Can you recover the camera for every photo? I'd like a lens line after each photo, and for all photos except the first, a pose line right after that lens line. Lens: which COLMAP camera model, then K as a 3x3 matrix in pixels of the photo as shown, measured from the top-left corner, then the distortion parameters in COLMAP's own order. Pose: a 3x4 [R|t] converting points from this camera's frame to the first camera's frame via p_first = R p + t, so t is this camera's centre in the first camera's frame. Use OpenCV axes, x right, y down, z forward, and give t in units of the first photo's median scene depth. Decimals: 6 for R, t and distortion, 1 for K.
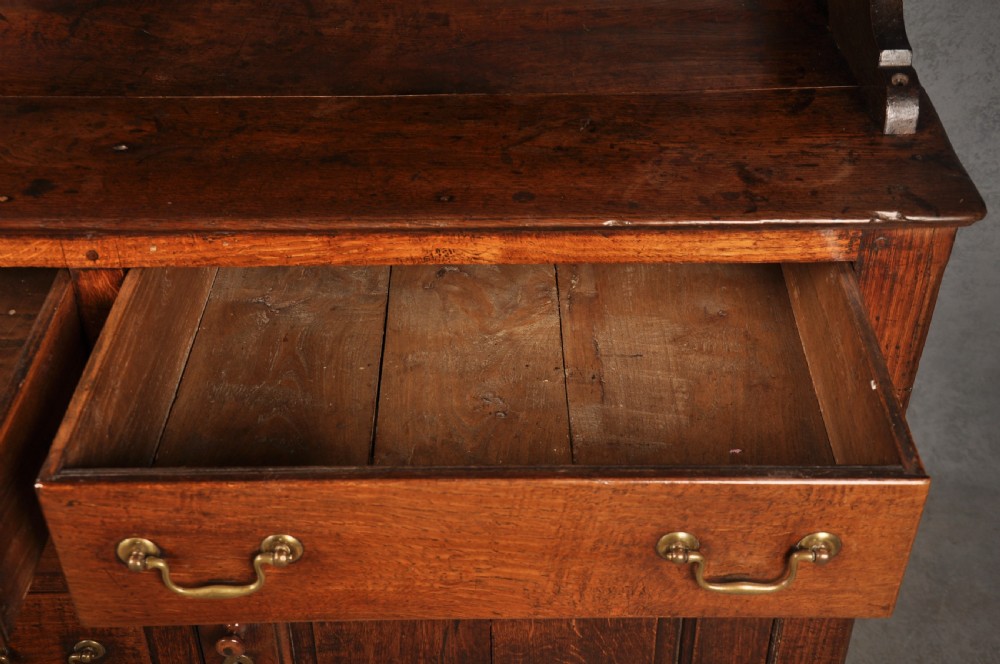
lens RADIAL K [[1252.8, 0, 498.8], [0, 1252.8, 332.2], [0, 0, 1]] dist [0.106831, 0.000000]
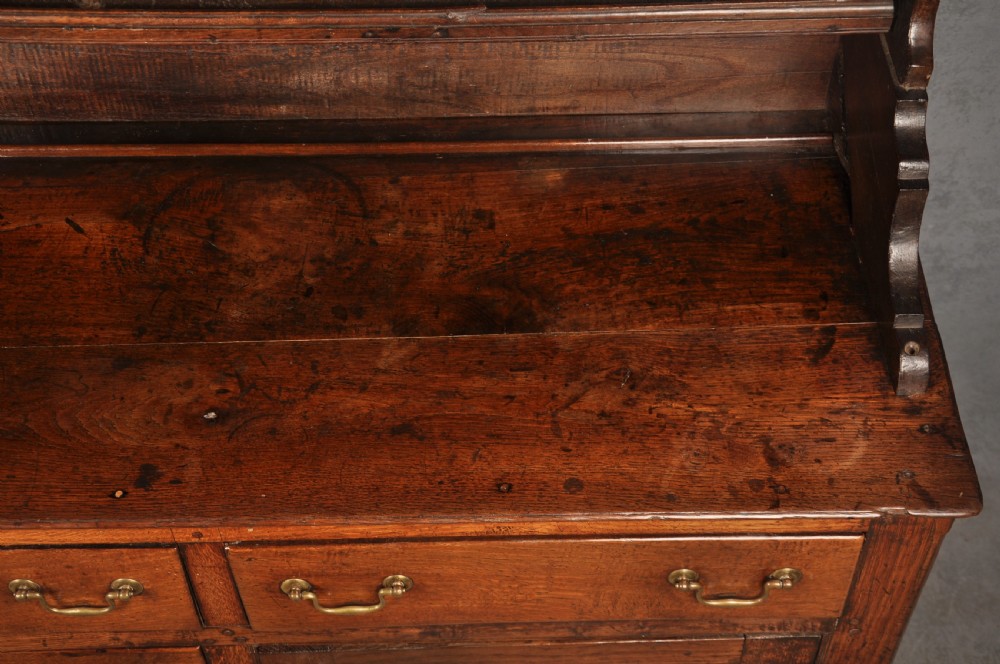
lens RADIAL K [[1328.7, 0, 498.2], [0, 1328.7, 331.6], [0, 0, 1]] dist [0.123371, 0.000000]
pose [[0.999712, -0.019984, -0.013283, -0.025670], [0.022237, 0.979573, 0.199857, -0.423314], [0.009018, -0.200095, 0.979735, -0.132710]]
